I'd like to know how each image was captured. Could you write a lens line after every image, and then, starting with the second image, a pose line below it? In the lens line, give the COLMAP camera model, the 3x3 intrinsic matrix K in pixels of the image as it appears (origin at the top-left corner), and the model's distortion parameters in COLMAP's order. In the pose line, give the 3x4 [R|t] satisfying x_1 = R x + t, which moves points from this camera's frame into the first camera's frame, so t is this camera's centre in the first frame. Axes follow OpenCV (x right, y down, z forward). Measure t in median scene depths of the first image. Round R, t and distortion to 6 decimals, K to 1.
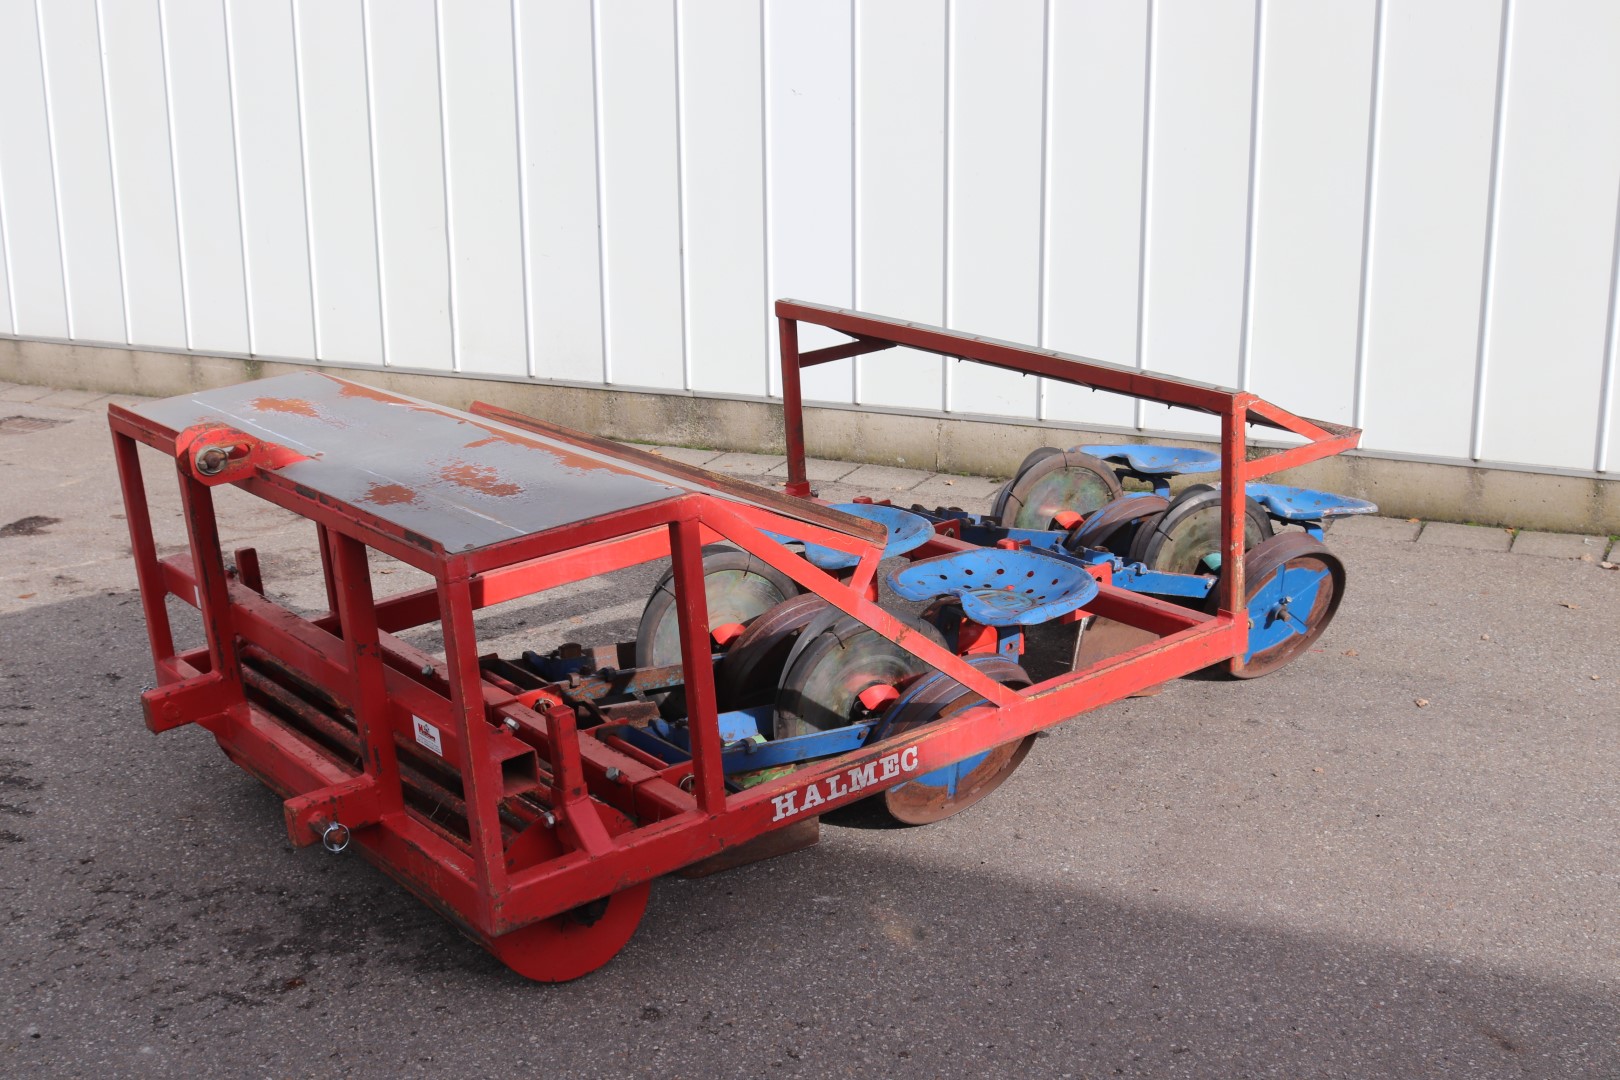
lens RADIAL K [[1946.5, 0, 810.0], [0, 1946.5, 540.0], [0, 0, 1]] dist [-0.037591, 0.015431]
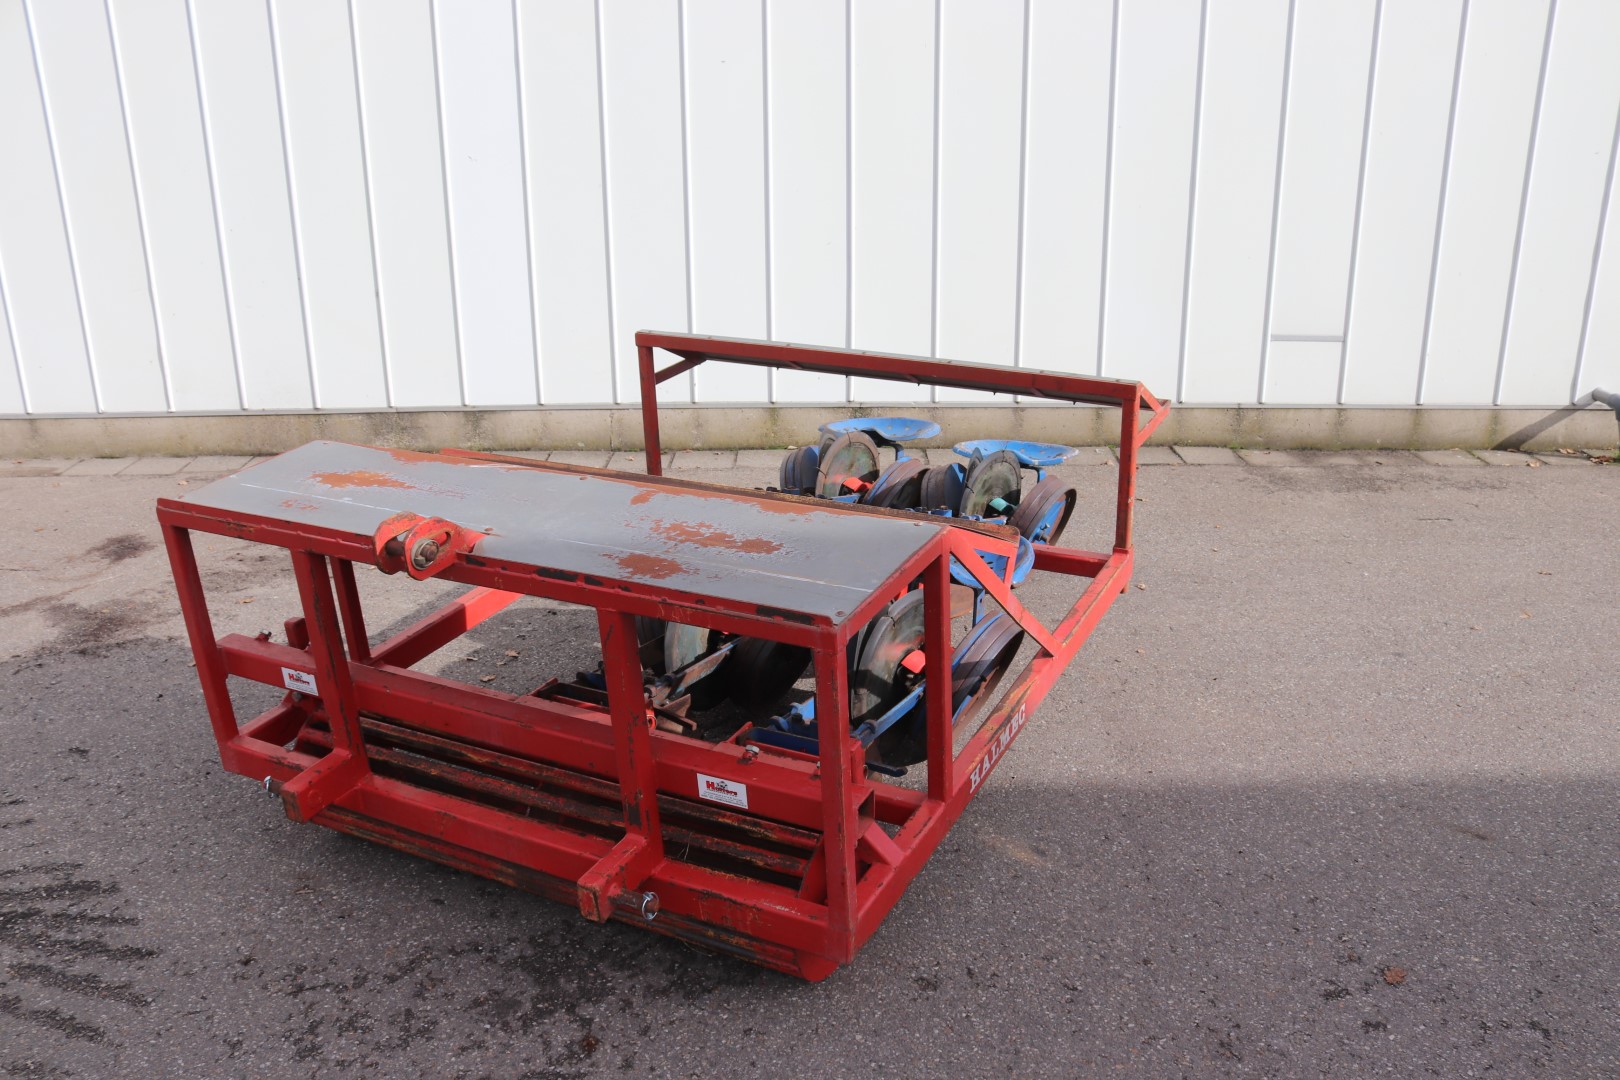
lens RADIAL K [[1340.4, 0, 810.0], [0, 1340.4, 540.0], [0, 0, 1]] dist [-0.150059, 0.138996]
pose [[0.905380, -0.138810, 0.401272, -0.263352], [0.114204, 0.989837, 0.084733, -0.054123], [-0.408956, -0.030889, 0.912031, 0.211117]]
